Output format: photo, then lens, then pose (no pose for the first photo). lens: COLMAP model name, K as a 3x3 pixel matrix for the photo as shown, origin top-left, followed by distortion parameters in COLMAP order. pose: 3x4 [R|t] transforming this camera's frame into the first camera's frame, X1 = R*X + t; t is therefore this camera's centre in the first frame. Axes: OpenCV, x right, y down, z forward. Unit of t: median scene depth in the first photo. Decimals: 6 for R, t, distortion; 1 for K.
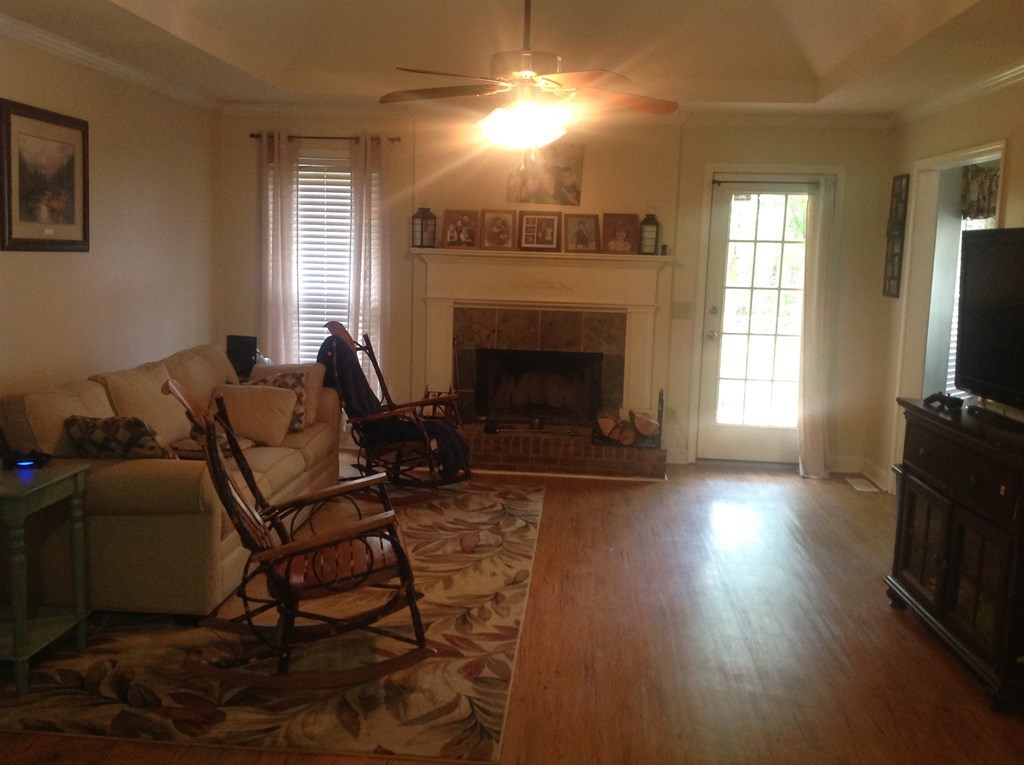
lens RADIAL K [[984.0, 0, 512.0], [0, 984.0, 382.5], [0, 0, 1]] dist [0.175059, -0.370740]
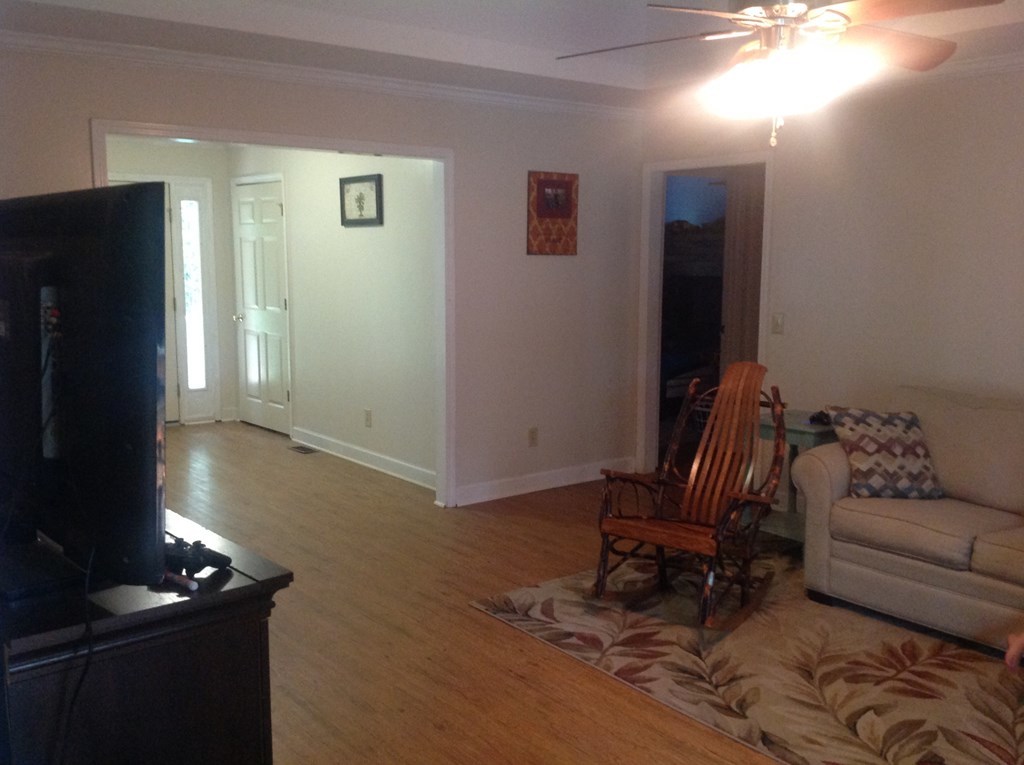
lens RADIAL K [[984.0, 0, 512.0], [0, 984.0, 382.5], [0, 0, 1]] dist [0.175059, -0.370740]
pose [[-0.746518, 0.079911, -0.660549, 0.688553], [-0.098063, 0.968706, 0.228017, -0.219939], [0.658099, 0.234994, -0.715321, 1.564786]]
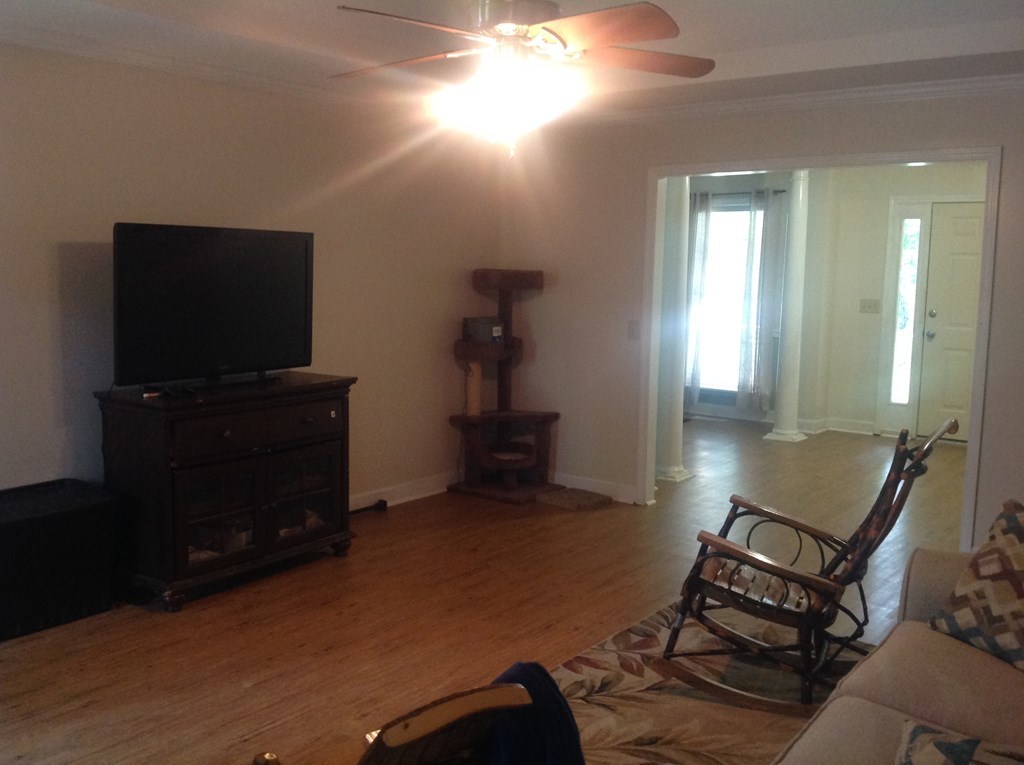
lens RADIAL K [[984.0, 0, 512.0], [0, 984.0, 382.5], [0, 0, 1]] dist [0.175059, -0.370740]
pose [[-0.839781, -0.110368, 0.531589, -0.442877], [0.026050, 0.969801, 0.242502, -0.250505], [-0.542300, 0.217496, -0.811546, 1.796486]]
